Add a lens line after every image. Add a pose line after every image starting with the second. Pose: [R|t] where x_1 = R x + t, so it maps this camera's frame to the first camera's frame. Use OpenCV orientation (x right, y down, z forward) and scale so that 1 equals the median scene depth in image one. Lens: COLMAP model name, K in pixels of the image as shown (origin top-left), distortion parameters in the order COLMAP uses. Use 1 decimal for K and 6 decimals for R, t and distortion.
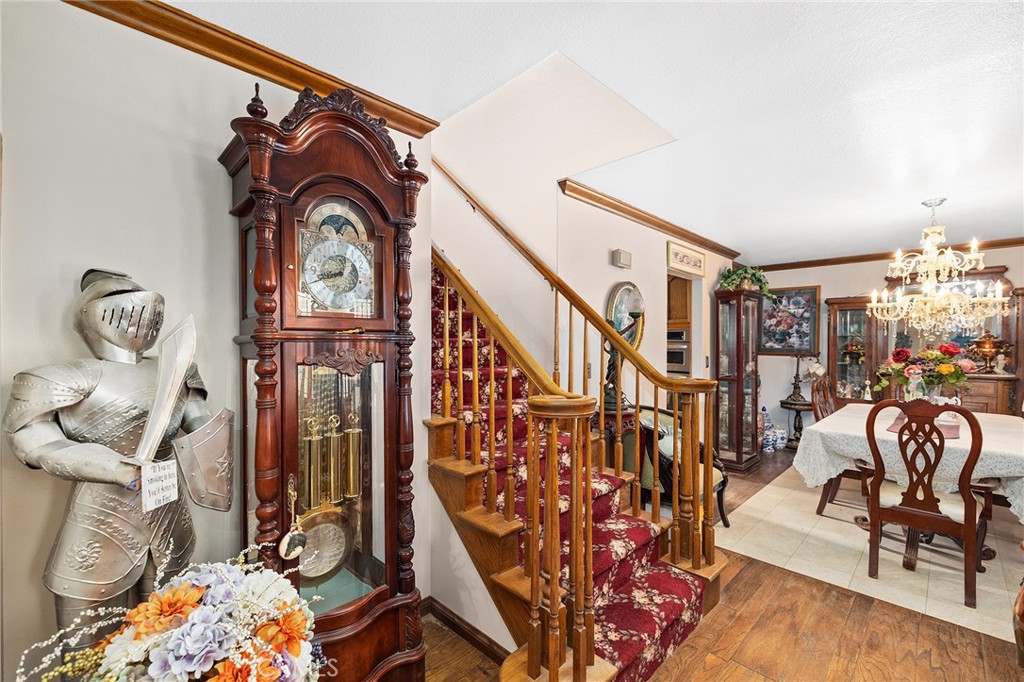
lens RADIAL K [[423.0, 0, 510.8], [0, 423.0, 344.6], [0, 0, 1]] dist [-0.001200, -0.000234]
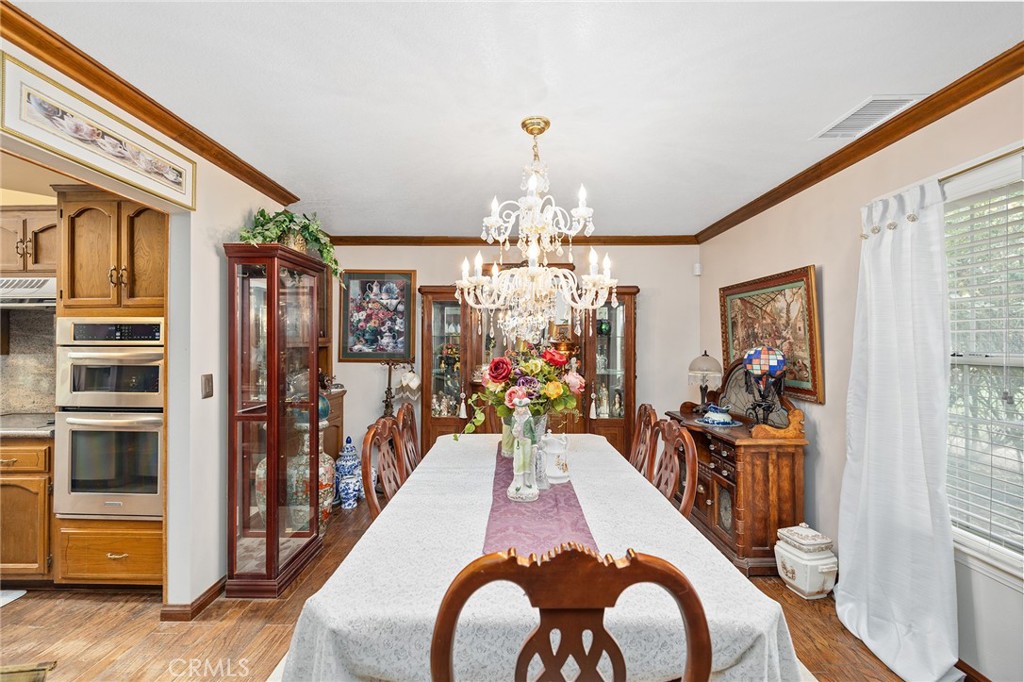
lens RADIAL K [[423.0, 0, 511.5], [0, 423.0, 341.8], [0, 0, 1]] dist [-0.001200, -0.000234]
pose [[0.695668, -0.000272, 0.718364, 0.326823], [0.004896, 0.999979, -0.004362, -0.005855], [-0.718347, 0.006551, 0.695654, 0.369089]]
